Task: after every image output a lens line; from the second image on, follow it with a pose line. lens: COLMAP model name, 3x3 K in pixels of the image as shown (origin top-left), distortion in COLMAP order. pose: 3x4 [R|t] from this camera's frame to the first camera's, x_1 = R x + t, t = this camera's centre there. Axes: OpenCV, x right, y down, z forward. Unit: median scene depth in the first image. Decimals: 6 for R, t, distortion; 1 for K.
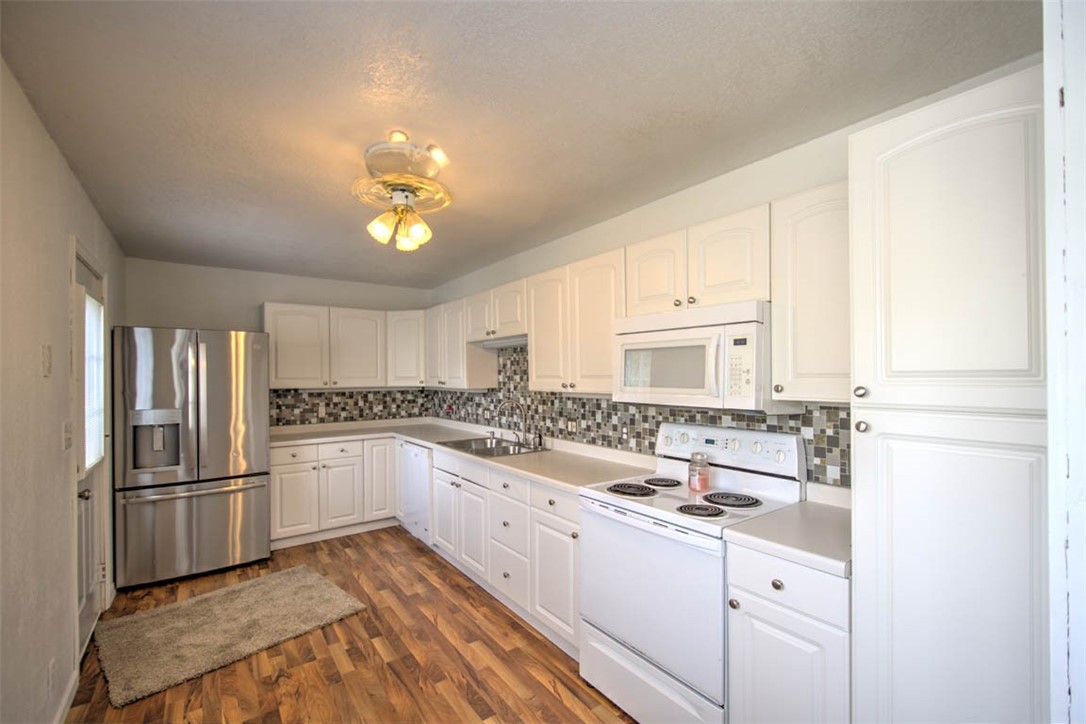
lens RADIAL K [[470.1, 0, 539.7], [0, 470.1, 376.5], [0, 0, 1]] dist [0.002838, -0.000183]
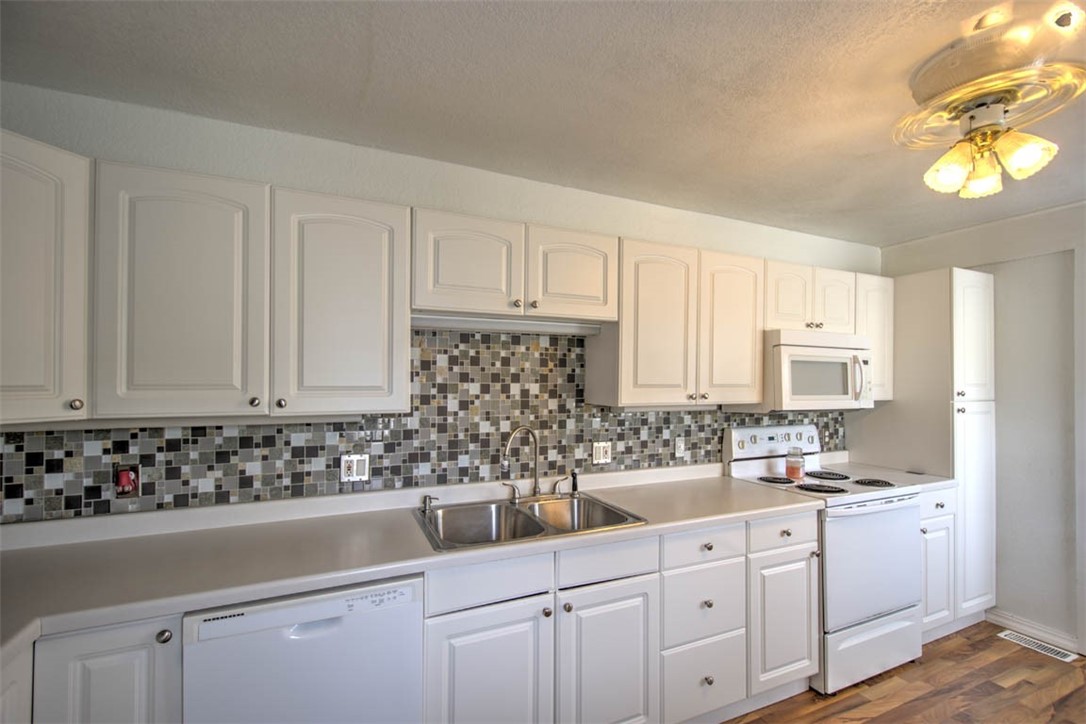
lens RADIAL K [[470.1, 0, 539.7], [0, 470.1, 376.5], [0, 0, 1]] dist [0.002838, -0.000183]
pose [[0.200160, 0.016725, 0.979620, -0.658268], [-0.002102, 0.999859, -0.016641, -0.001212], [-0.979761, 0.001272, 0.200167, 0.916886]]
